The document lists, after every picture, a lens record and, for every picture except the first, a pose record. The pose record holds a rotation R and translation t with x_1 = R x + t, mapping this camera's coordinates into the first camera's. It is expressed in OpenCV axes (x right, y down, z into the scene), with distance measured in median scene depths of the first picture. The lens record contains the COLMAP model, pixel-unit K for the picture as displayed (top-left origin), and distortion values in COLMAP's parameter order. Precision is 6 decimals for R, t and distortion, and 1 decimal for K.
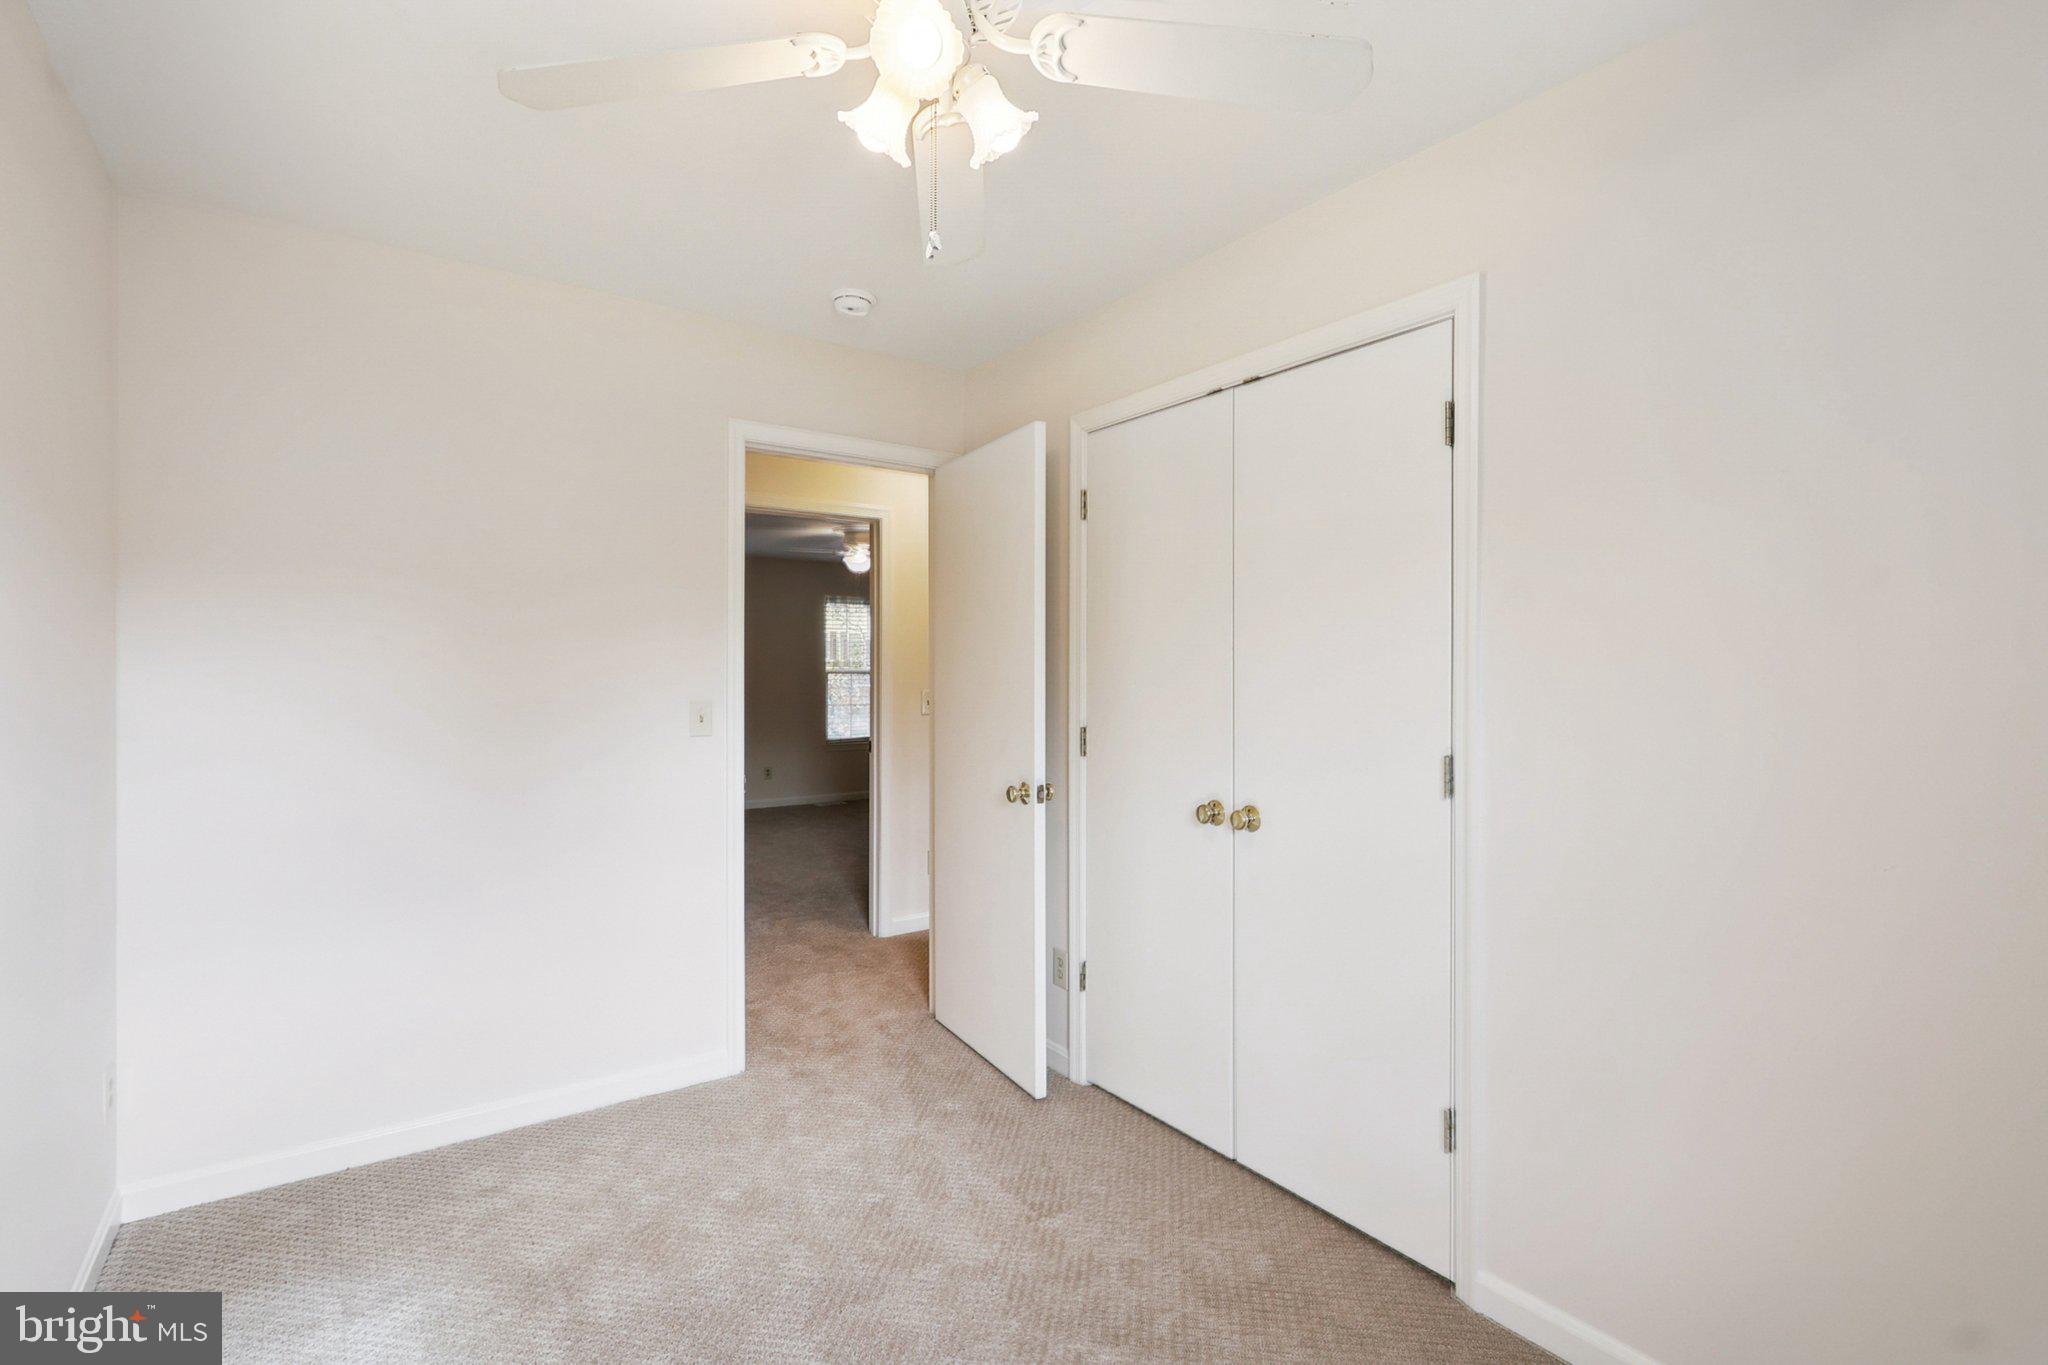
lens RADIAL K [[941.1, 0, 1033.8], [0, 941.1, 678.7], [0, 0, 1]] dist [0.004985, -0.002763]
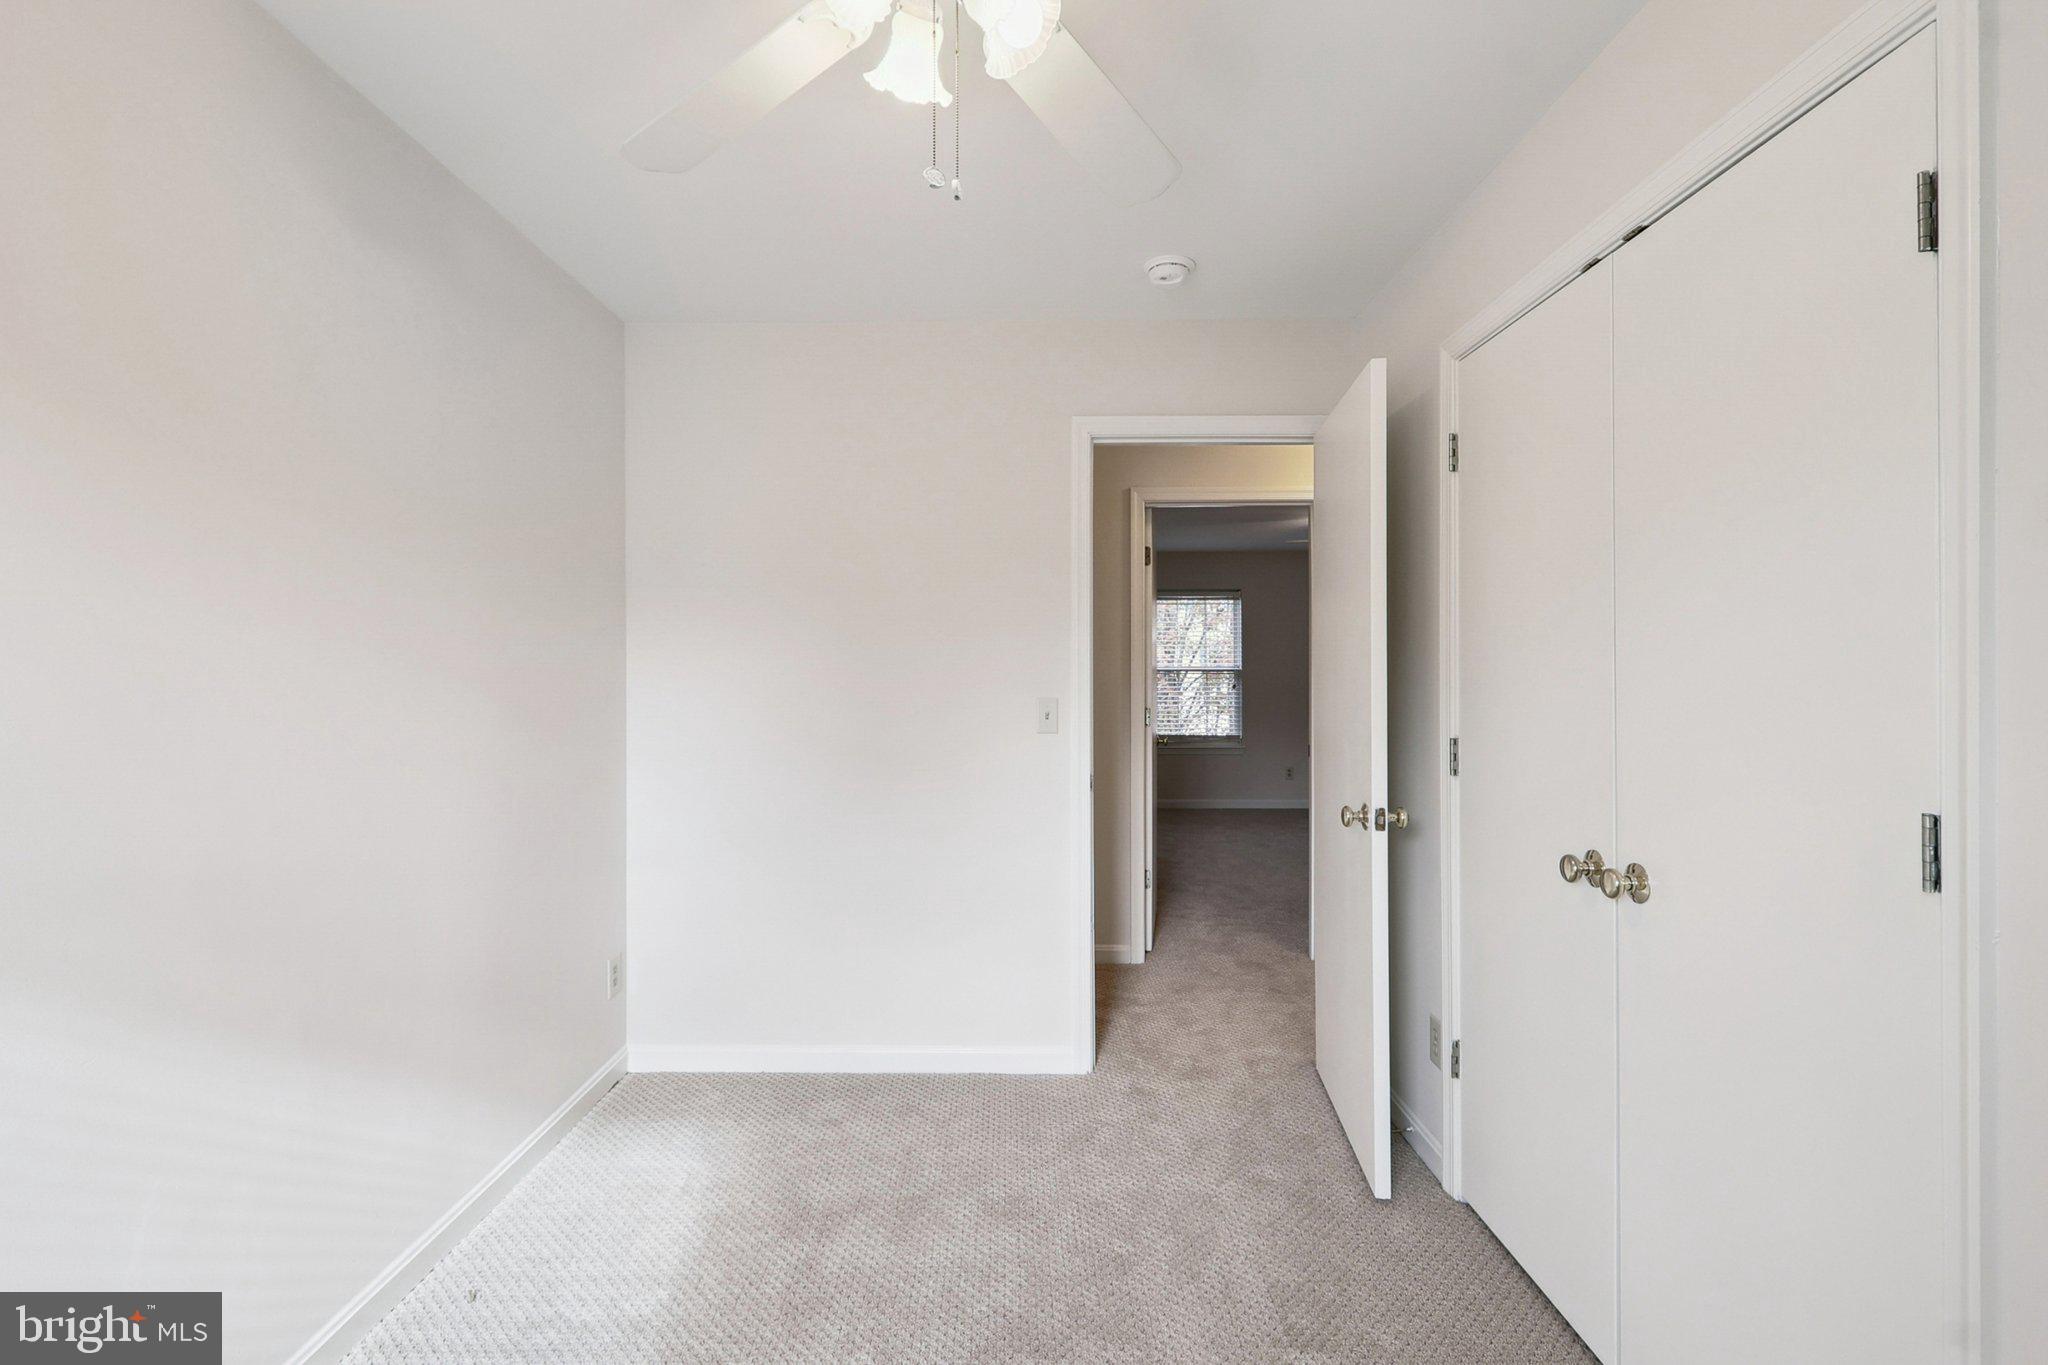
lens RADIAL K [[941.1, 0, 1024.6], [0, 941.1, 670.4], [0, 0, 1]] dist [0.004985, -0.002763]
pose [[0.805070, -0.006038, -0.593149, 0.241091], [0.002300, 0.999972, -0.007058, 0.000092], [0.593175, 0.004317, 0.805062, 0.170896]]
